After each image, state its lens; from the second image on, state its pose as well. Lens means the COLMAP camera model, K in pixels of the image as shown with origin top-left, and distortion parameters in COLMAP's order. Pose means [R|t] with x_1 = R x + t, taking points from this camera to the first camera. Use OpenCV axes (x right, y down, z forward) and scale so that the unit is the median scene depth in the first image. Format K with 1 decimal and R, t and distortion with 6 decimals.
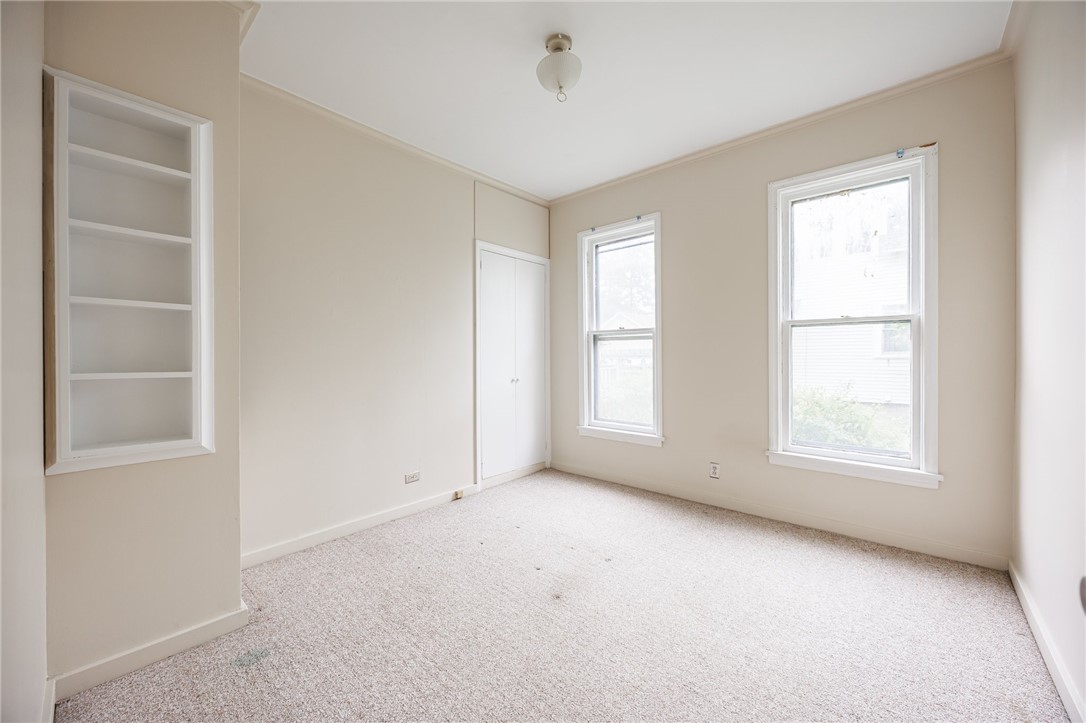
lens RADIAL K [[425.6, 0, 535.4], [0, 425.6, 356.7], [0, 0, 1]] dist [0.000224, -0.000004]
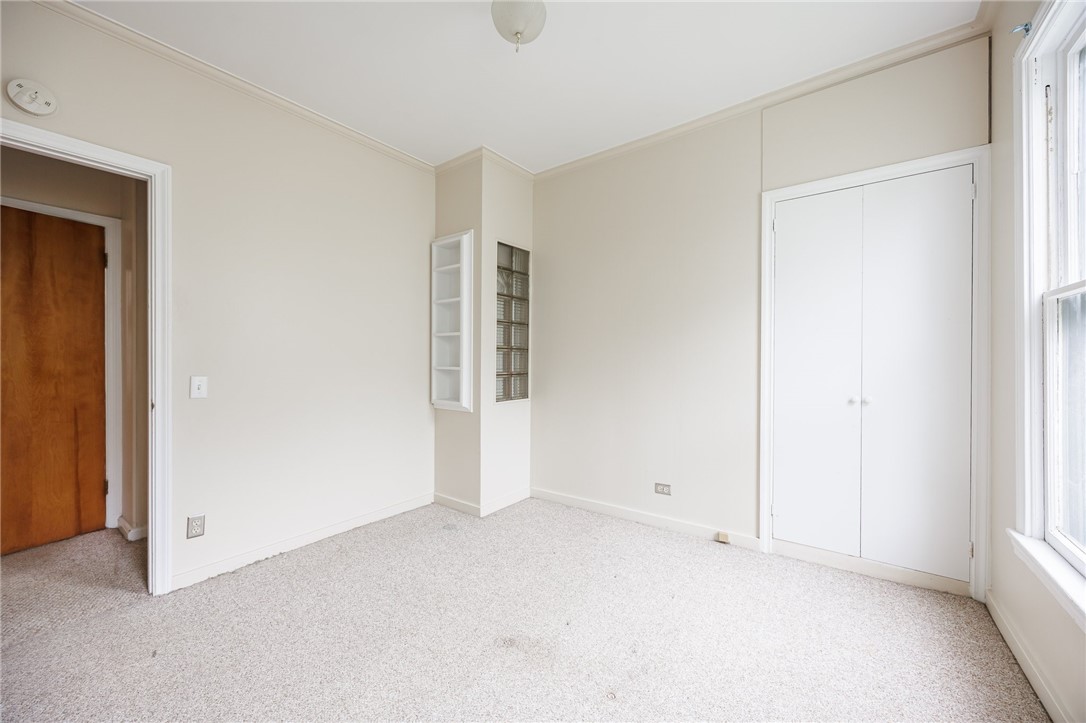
lens RADIAL K [[406.6, 0, 545.5], [0, 406.6, 361.0], [0, 0, 1]] dist [-0.001492, -0.000067]
pose [[0.089988, 0.007282, -0.995916, 0.526622], [0.000663, 0.999973, 0.007371, -0.002968], [0.995943, -0.001324, 0.089980, 0.613849]]
